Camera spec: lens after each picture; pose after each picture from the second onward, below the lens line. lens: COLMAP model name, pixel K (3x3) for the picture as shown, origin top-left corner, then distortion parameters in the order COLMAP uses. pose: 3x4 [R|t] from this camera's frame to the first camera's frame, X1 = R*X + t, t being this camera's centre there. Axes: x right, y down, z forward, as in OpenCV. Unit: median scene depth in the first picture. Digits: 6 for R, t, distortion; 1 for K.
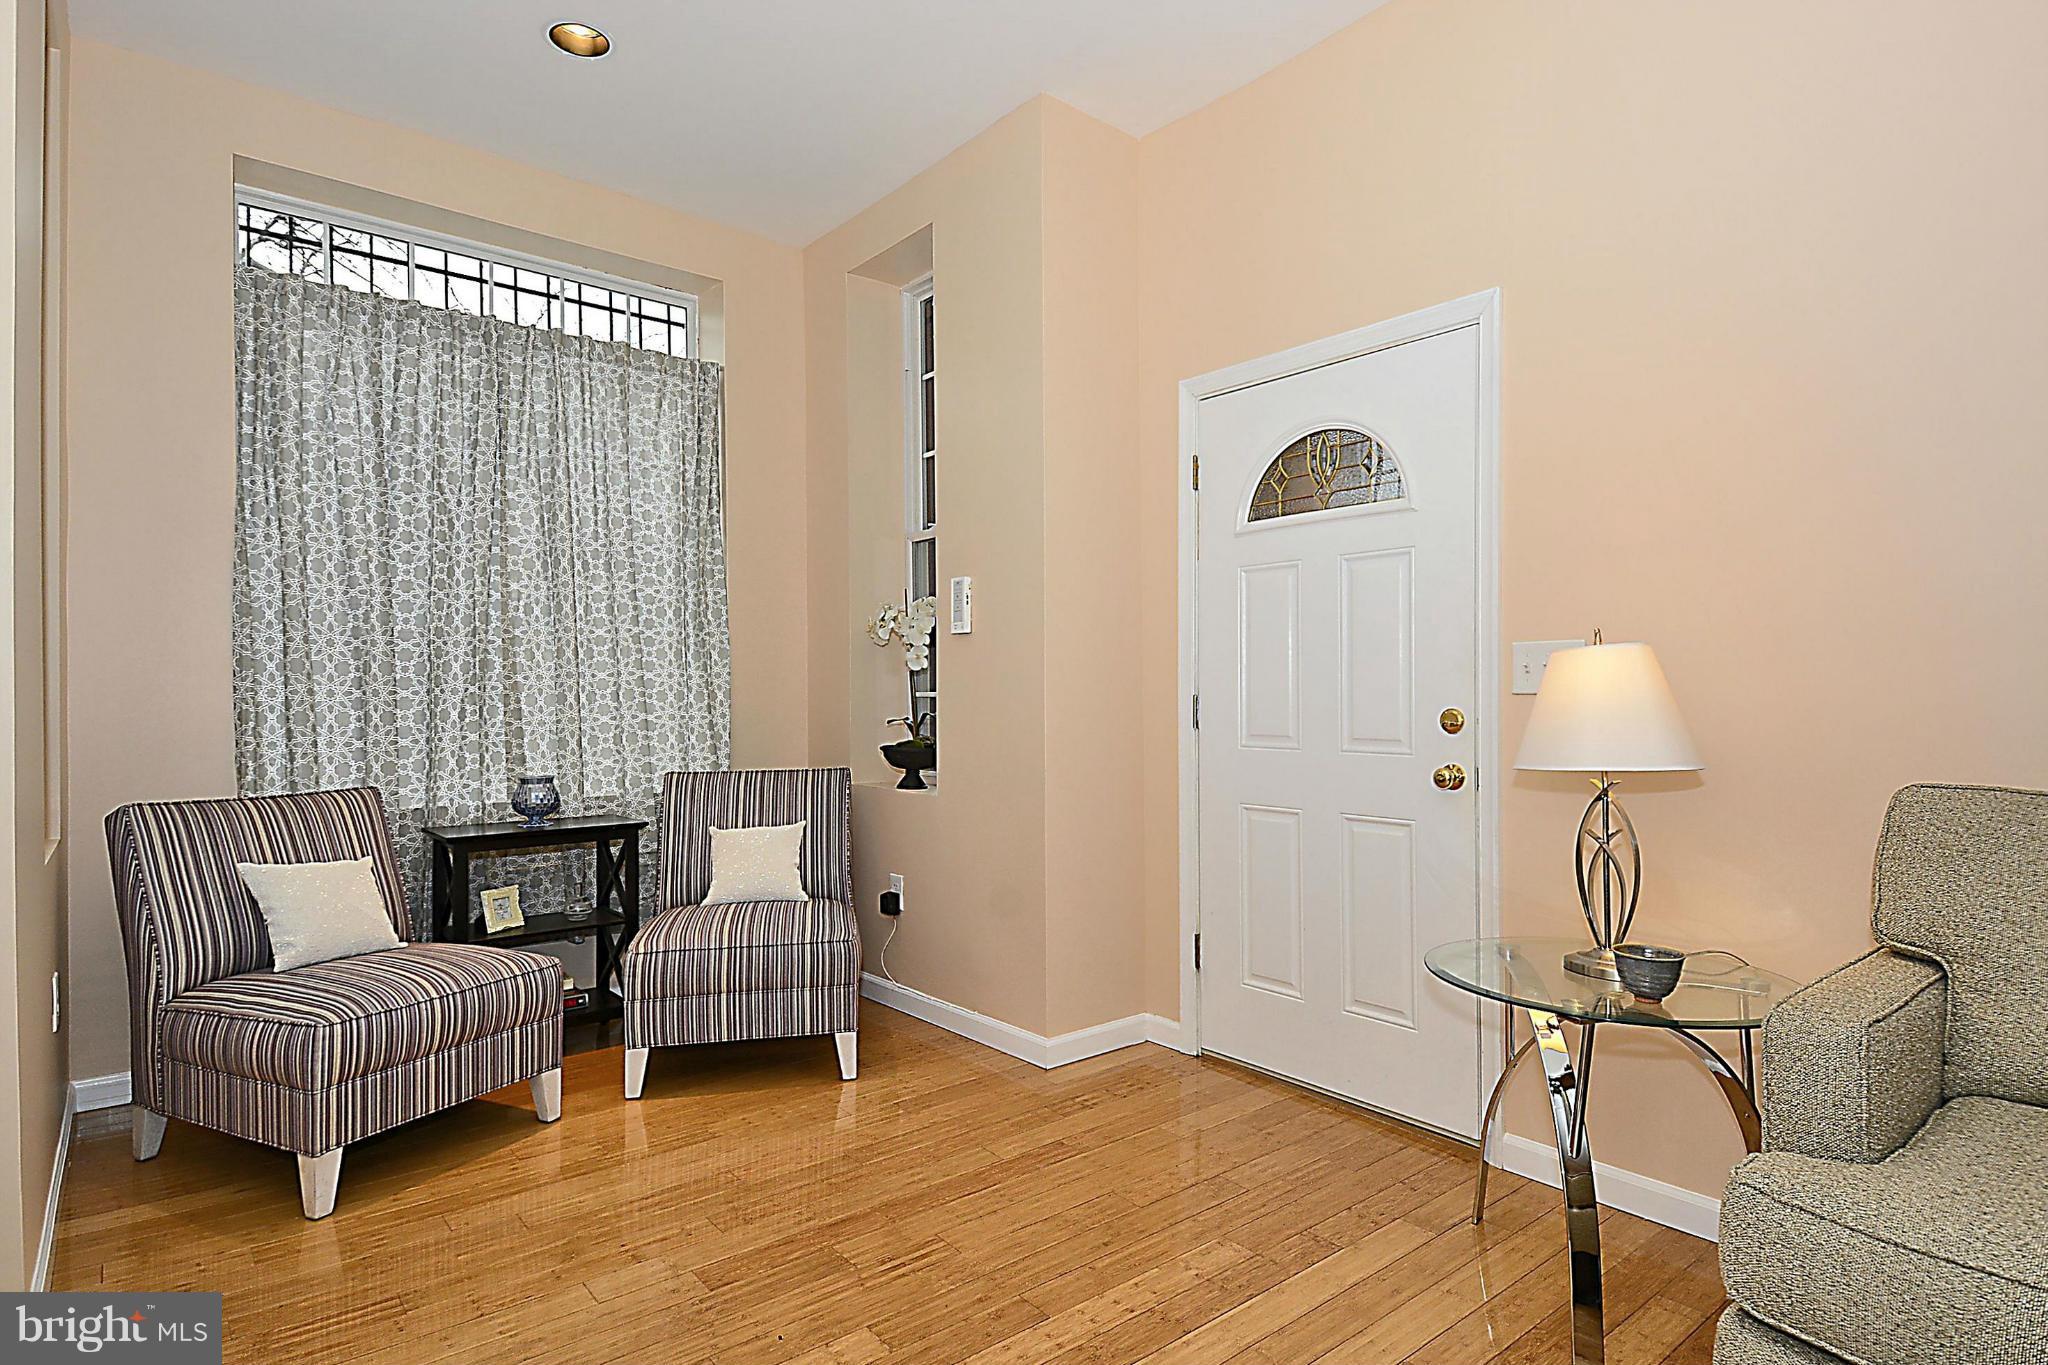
lens RADIAL K [[1080.6, 0, 1041.4], [0, 1080.6, 670.9], [0, 0, 1]] dist [0.082499, -0.064597]
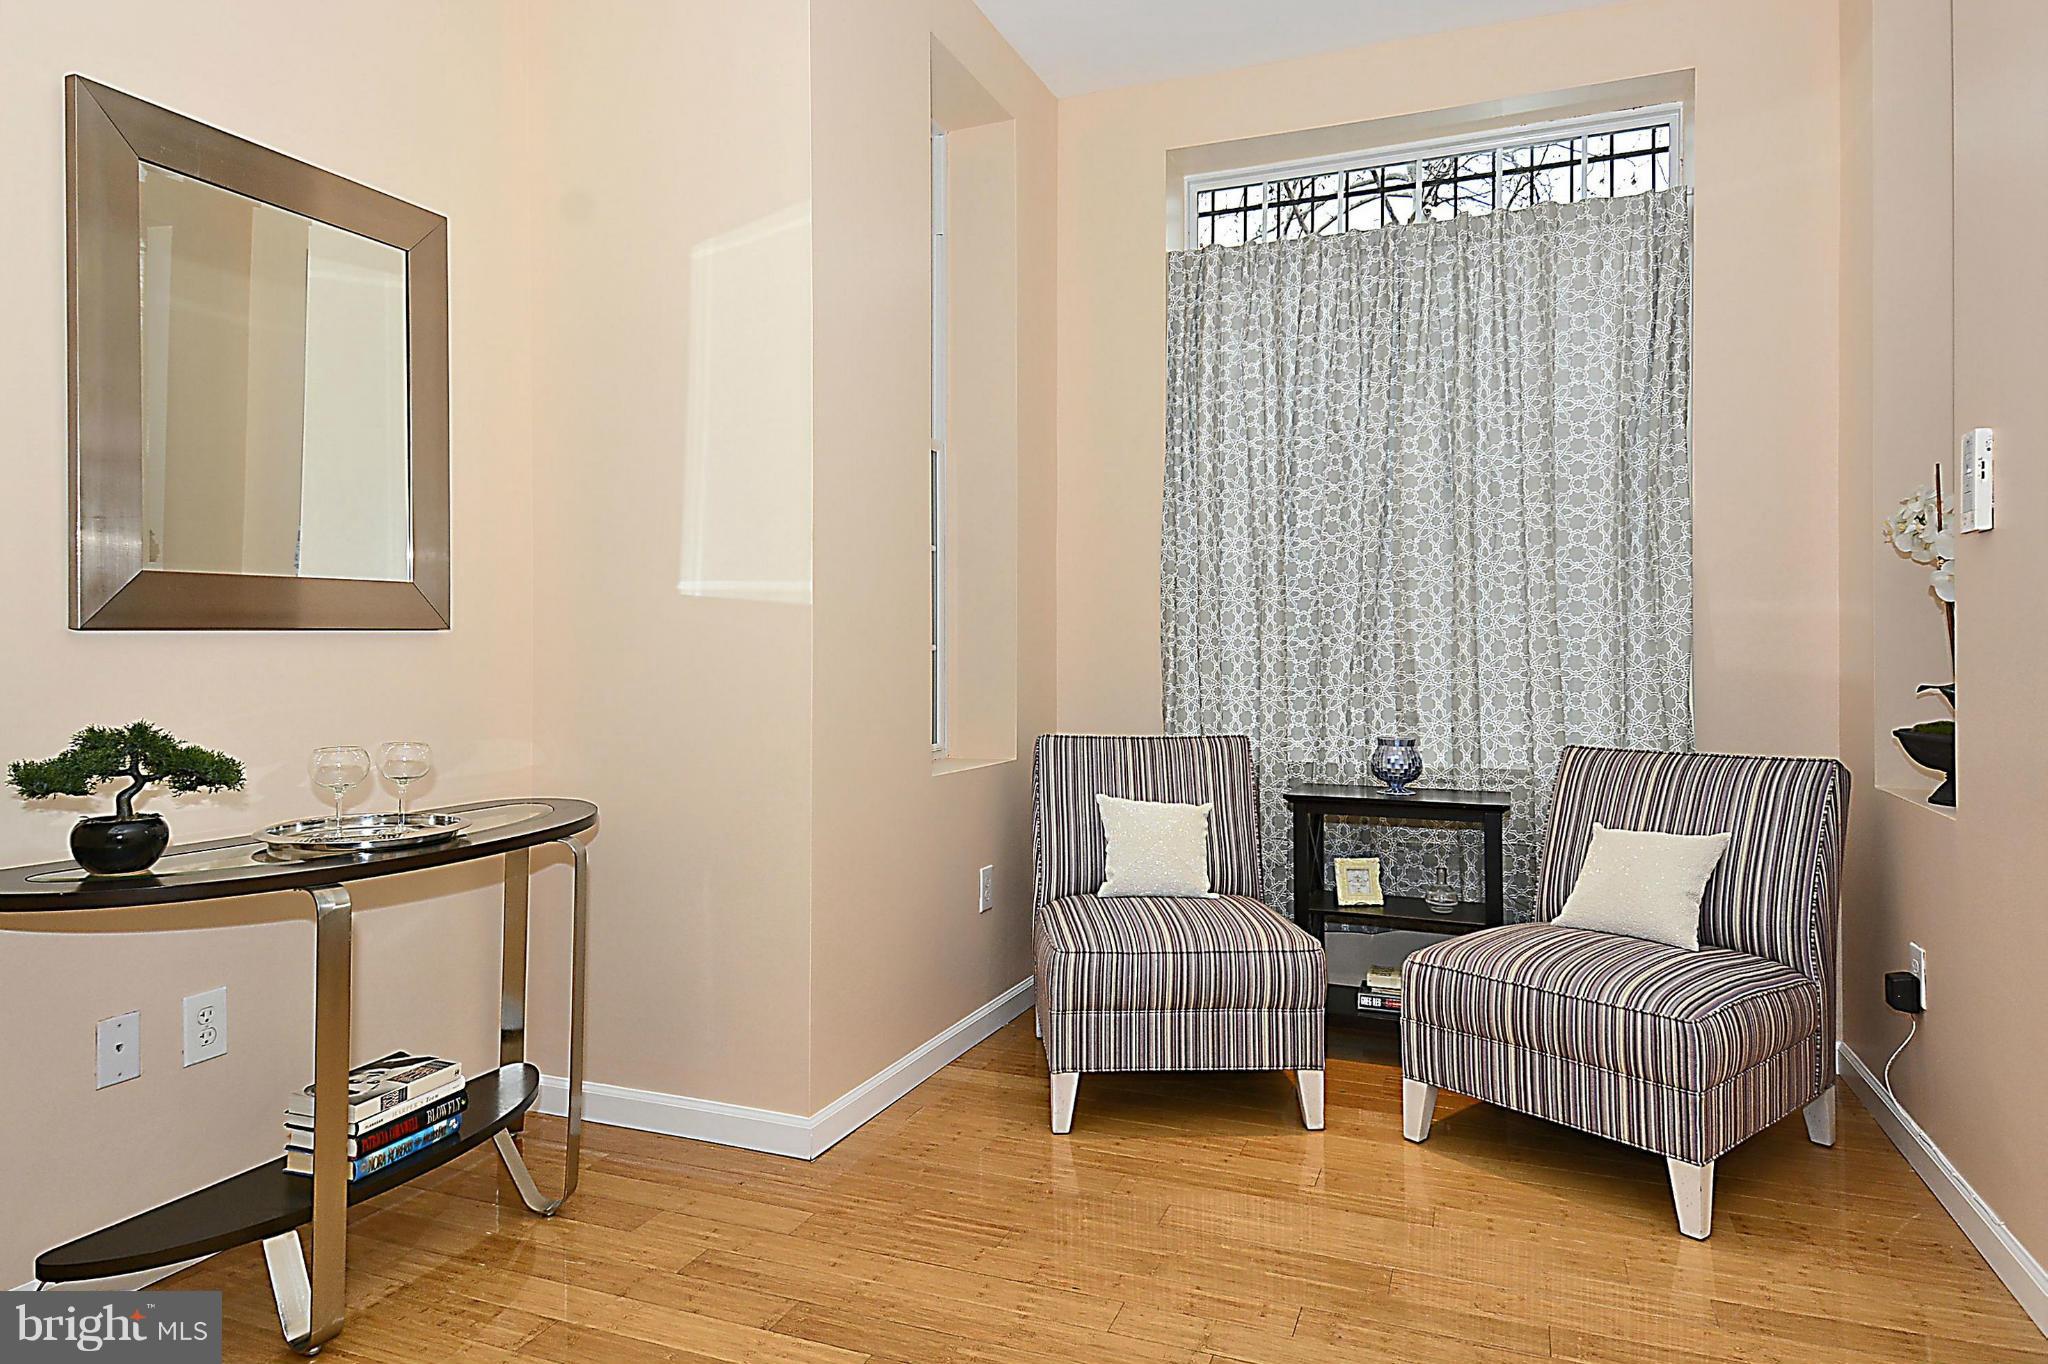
lens RADIAL K [[1206.9, 0, 1026.0], [0, 1206.9, 638.2], [0, 0, 1]] dist [0.037559, -0.002200]
pose [[0.488839, -0.007430, -0.872343, 0.233207], [0.017167, 0.999852, 0.001104, 0.010492], [0.872205, -0.015516, 0.488894, 0.267065]]
